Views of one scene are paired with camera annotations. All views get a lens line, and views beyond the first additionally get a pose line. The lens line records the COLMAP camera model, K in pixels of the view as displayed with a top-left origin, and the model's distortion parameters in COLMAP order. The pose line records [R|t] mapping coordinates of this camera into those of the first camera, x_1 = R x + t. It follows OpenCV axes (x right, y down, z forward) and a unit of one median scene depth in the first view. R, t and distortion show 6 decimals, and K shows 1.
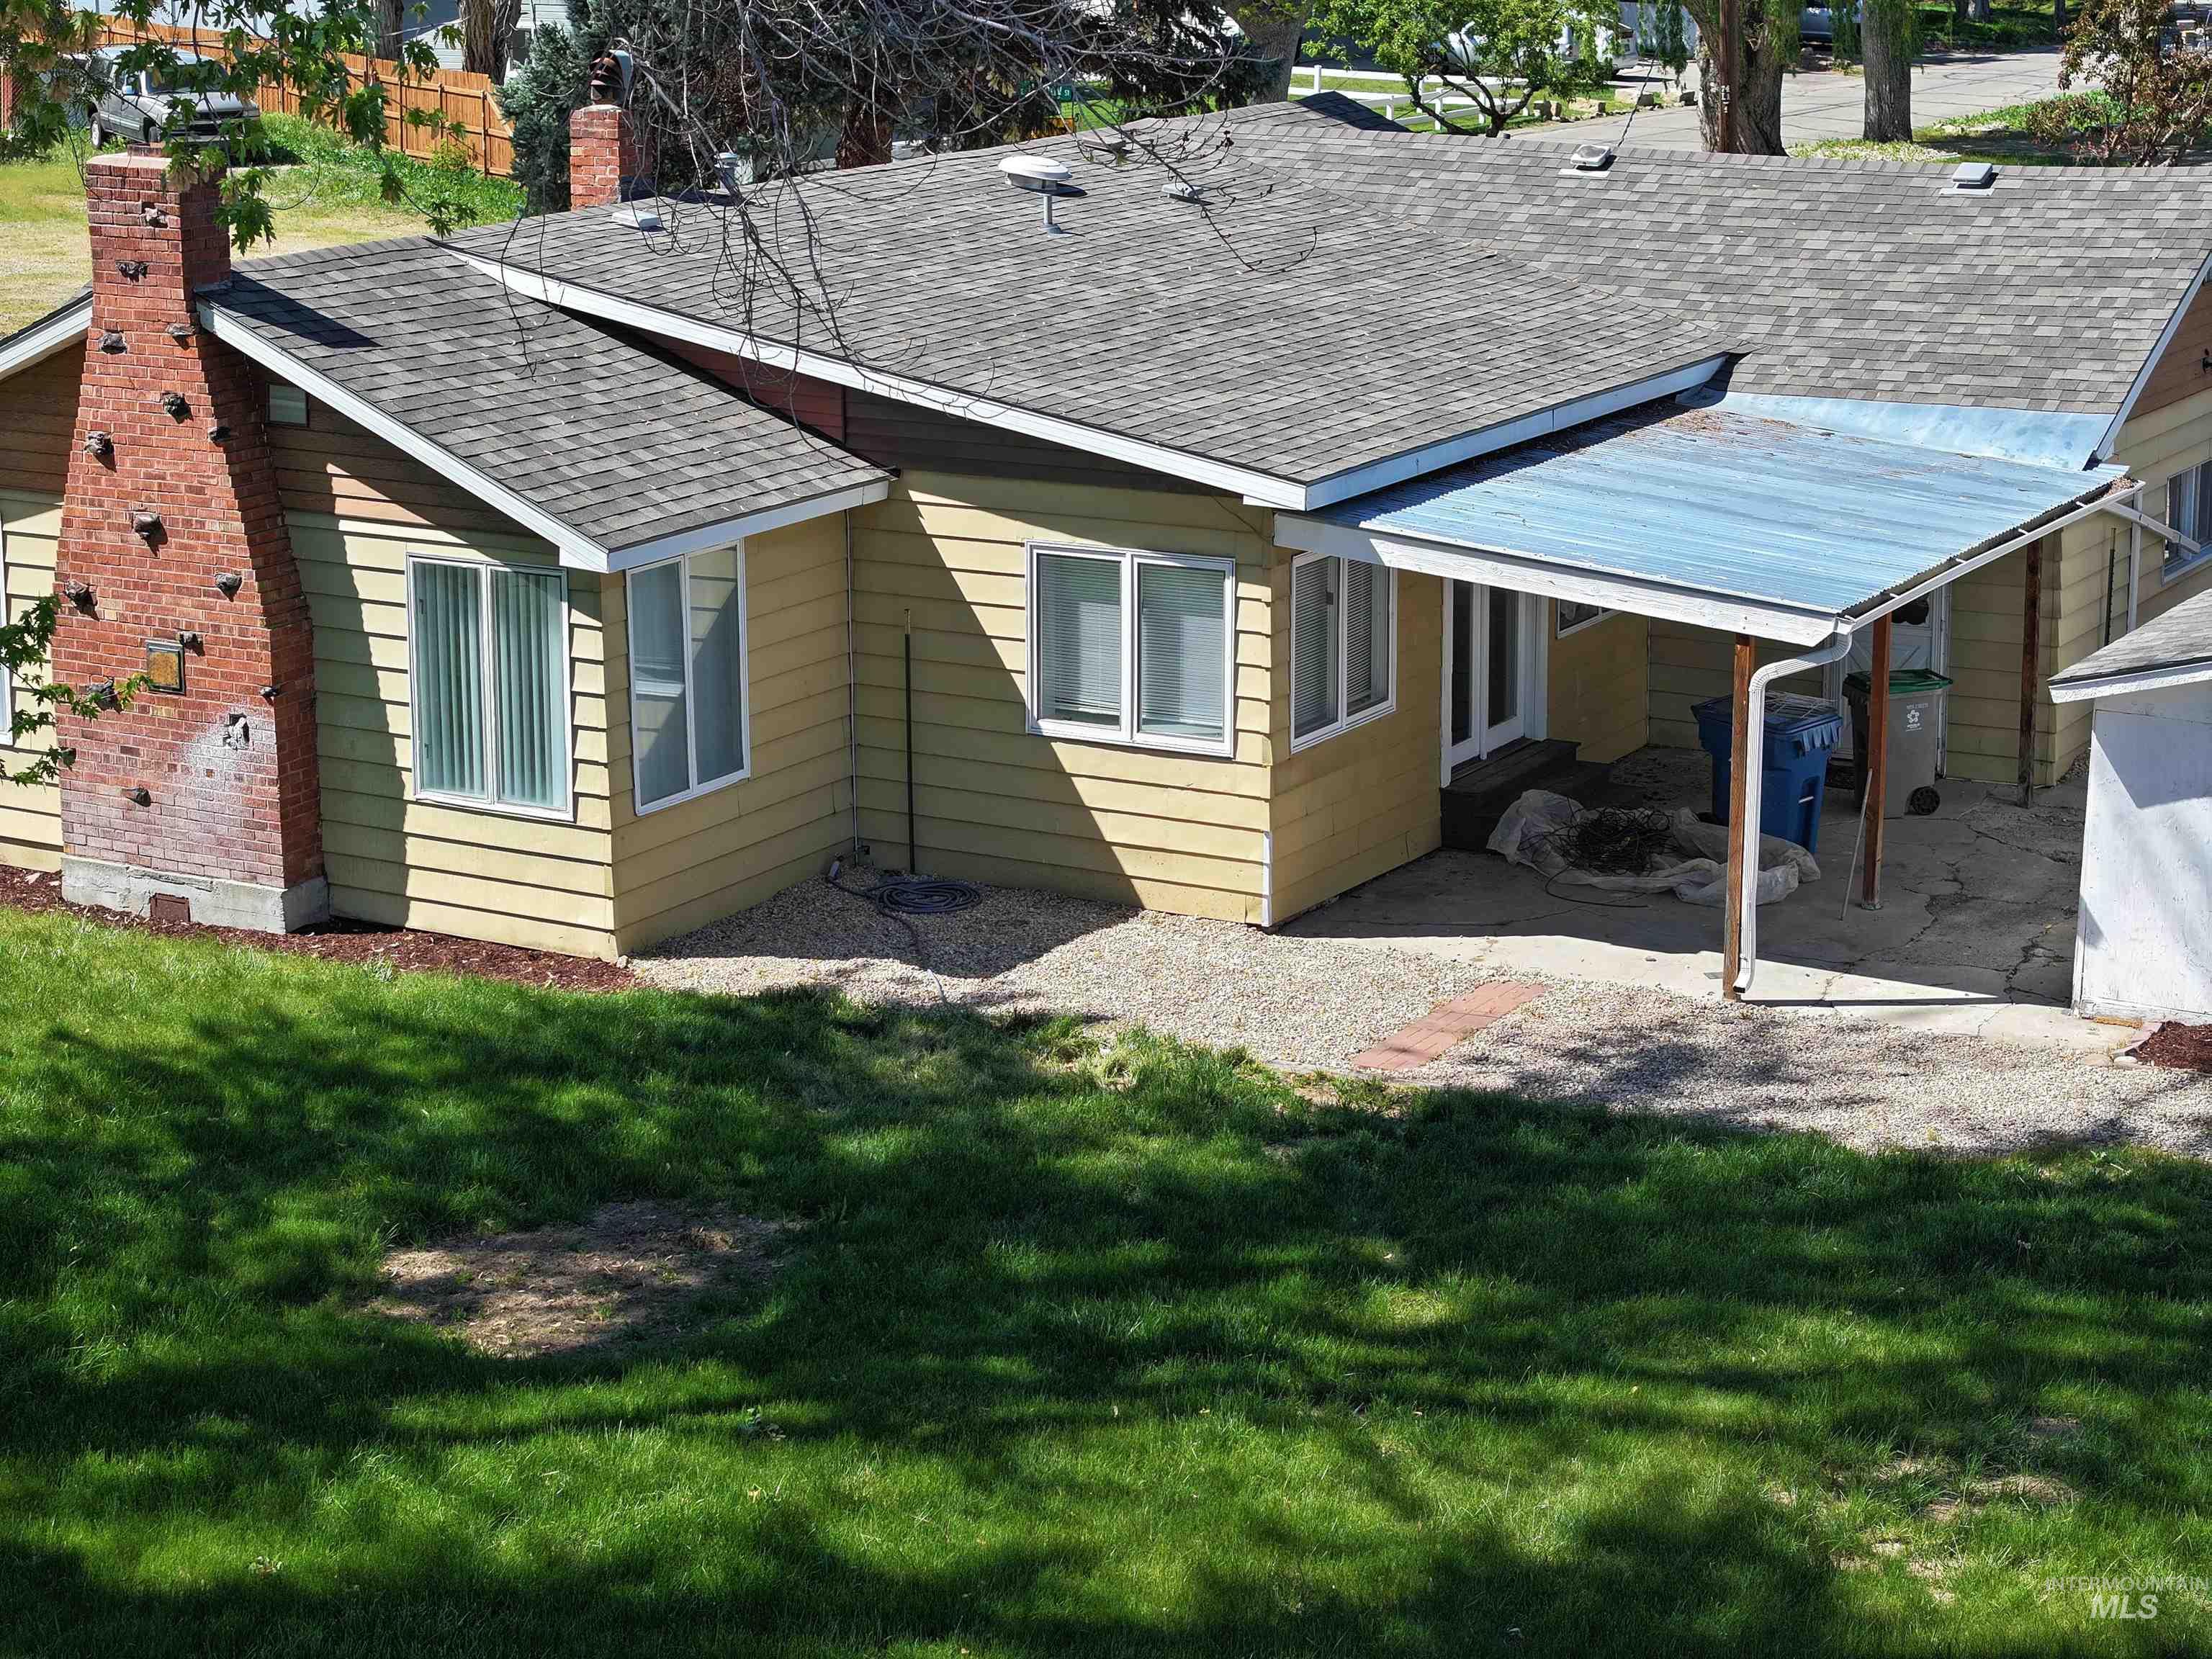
lens RADIAL K [[4421.1, 0, 1104.6], [0, 4421.1, 831.1], [0, 0, 1]] dist [-0.126721, 0.000000]
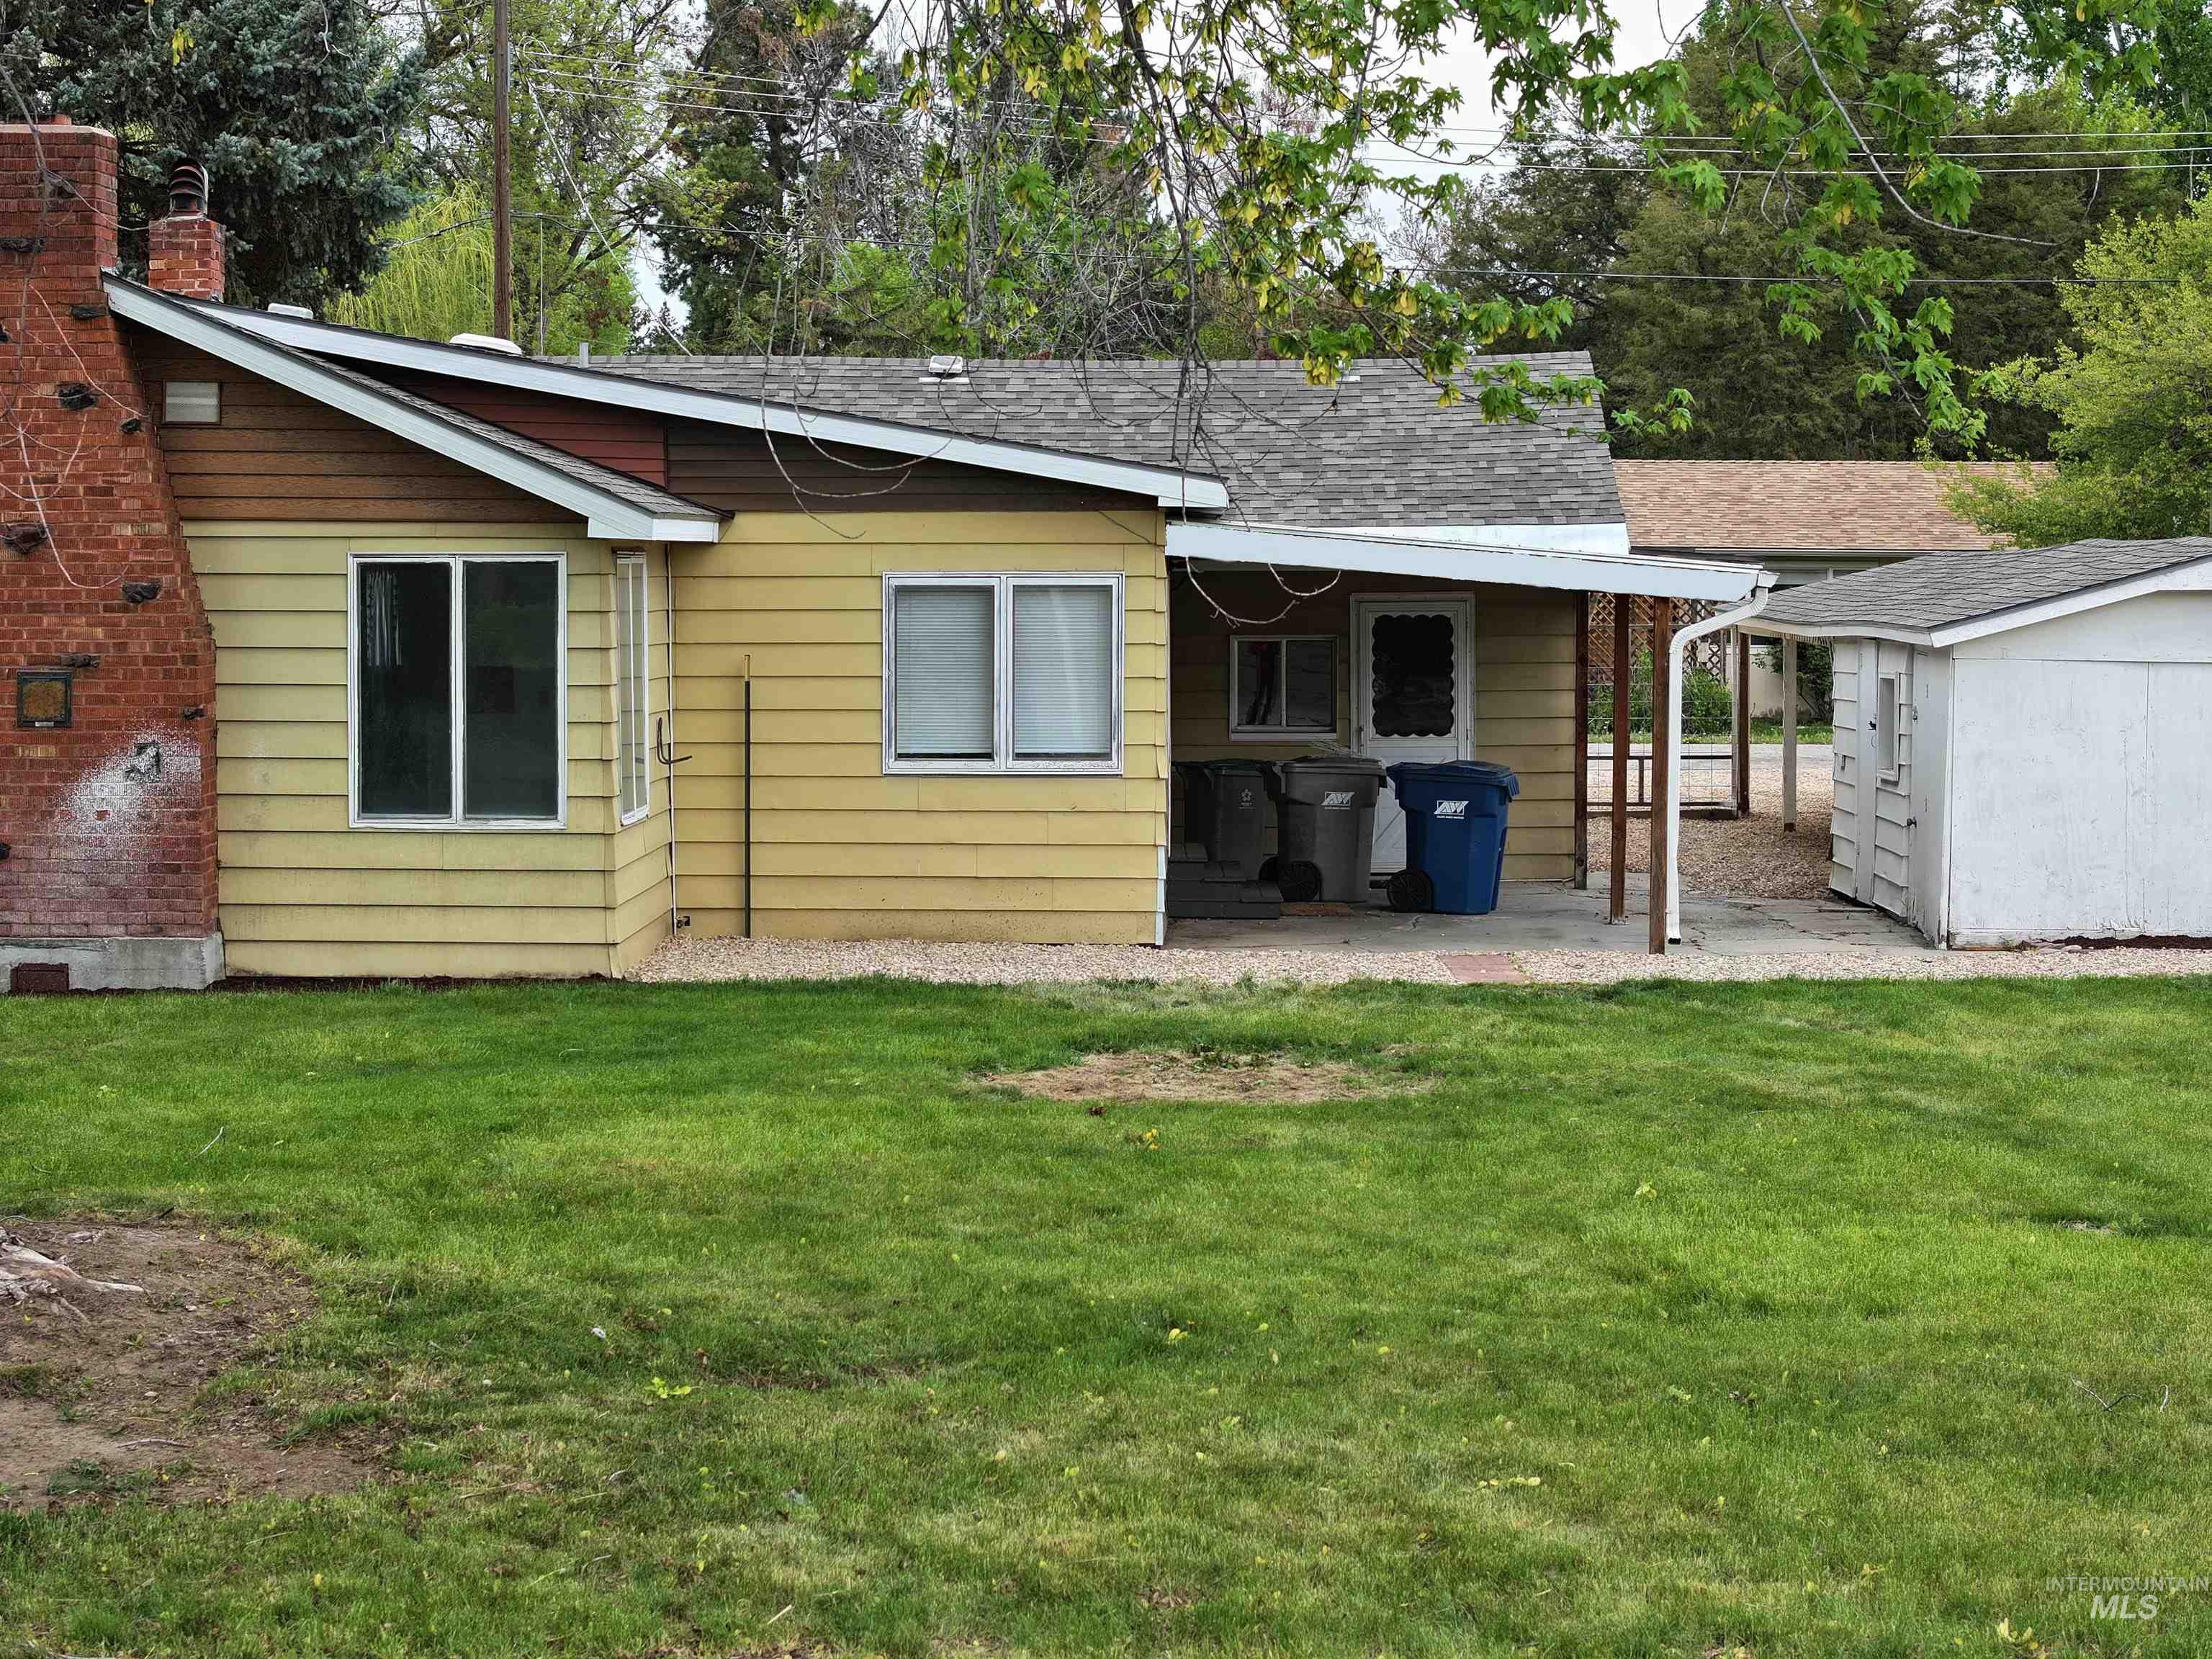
lens RADIAL K [[4421.1, 0, 1101.9], [0, 4421.1, 841.3], [0, 0, 1]] dist [-0.126721, 0.000000]
pose [[0.882070, -0.025070, 0.470450, -0.443376], [0.108271, 0.982642, -0.150638, 0.147431], [-0.458508, 0.183809, 0.869474, 0.139930]]
